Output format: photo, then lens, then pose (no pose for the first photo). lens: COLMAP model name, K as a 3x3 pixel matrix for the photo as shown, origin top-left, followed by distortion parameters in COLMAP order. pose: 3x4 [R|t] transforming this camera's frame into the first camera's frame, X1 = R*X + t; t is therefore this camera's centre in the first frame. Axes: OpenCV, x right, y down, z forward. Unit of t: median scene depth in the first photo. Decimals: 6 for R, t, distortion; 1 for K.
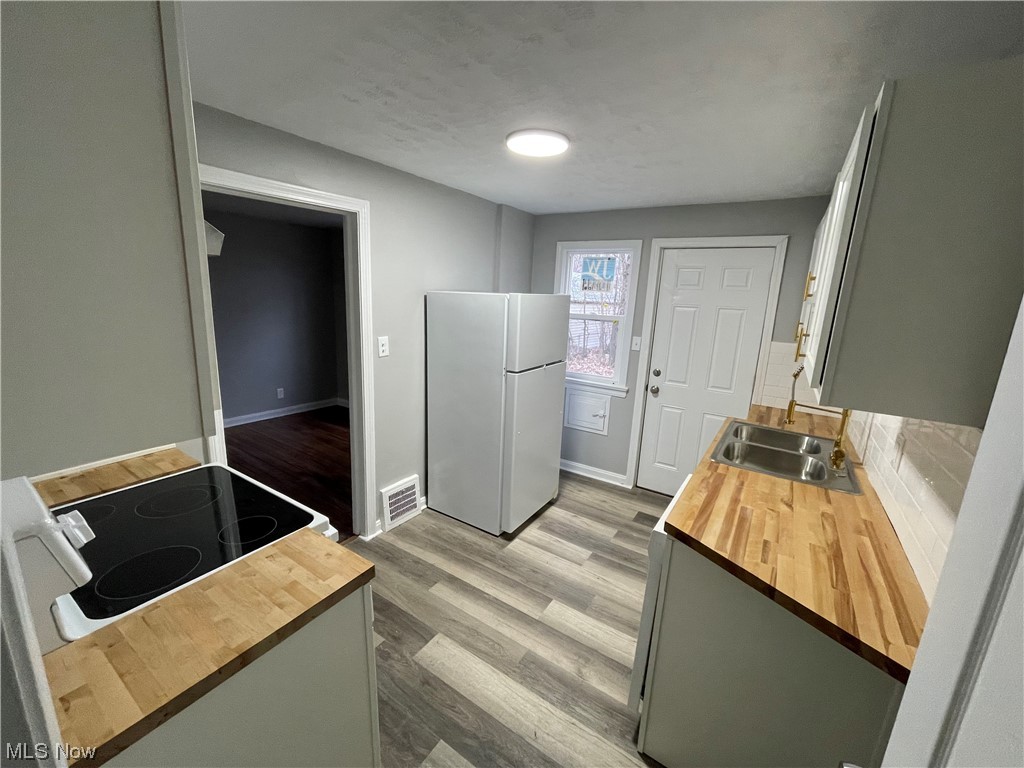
lens RADIAL K [[418.5, 0, 517.0], [0, 418.5, 383.0], [0, 0, 1]] dist [-0.002571, -0.000248]
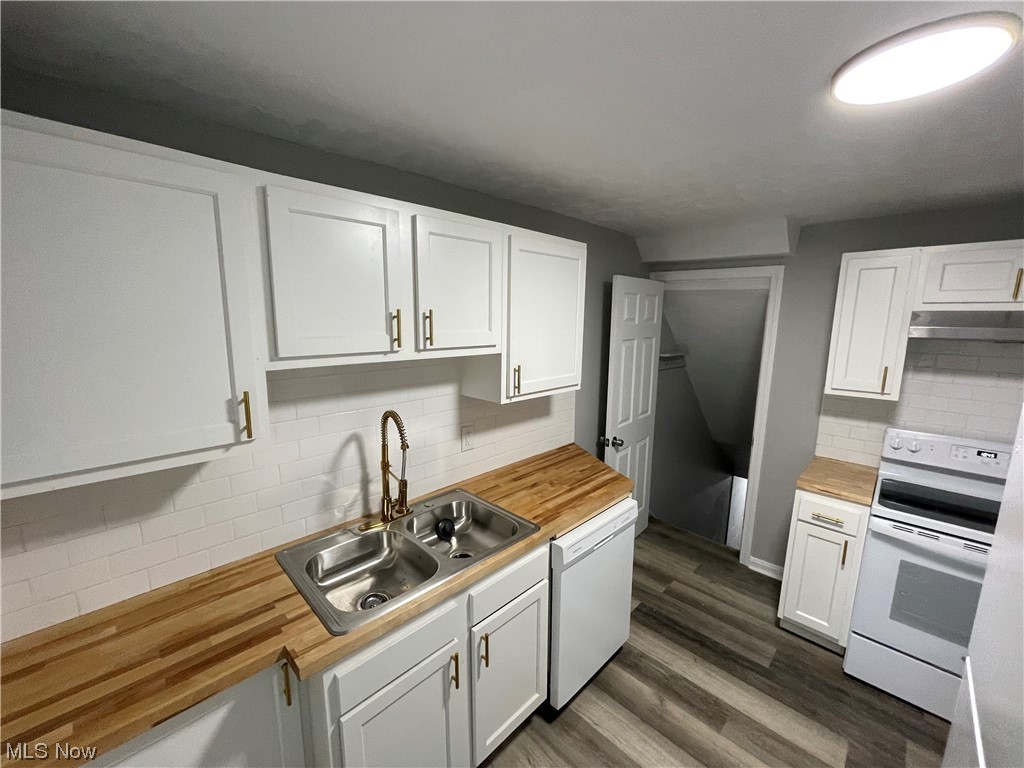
lens RADIAL K [[418.5, 0, 509.1], [0, 418.5, 382.6], [0, 0, 1]] dist [-0.002571, -0.000248]
pose [[-0.976345, -0.088371, 0.197333, 0.539163], [-0.008968, 0.928429, 0.371401, -0.618271], [-0.216031, 0.360846, -0.907260, 2.431499]]
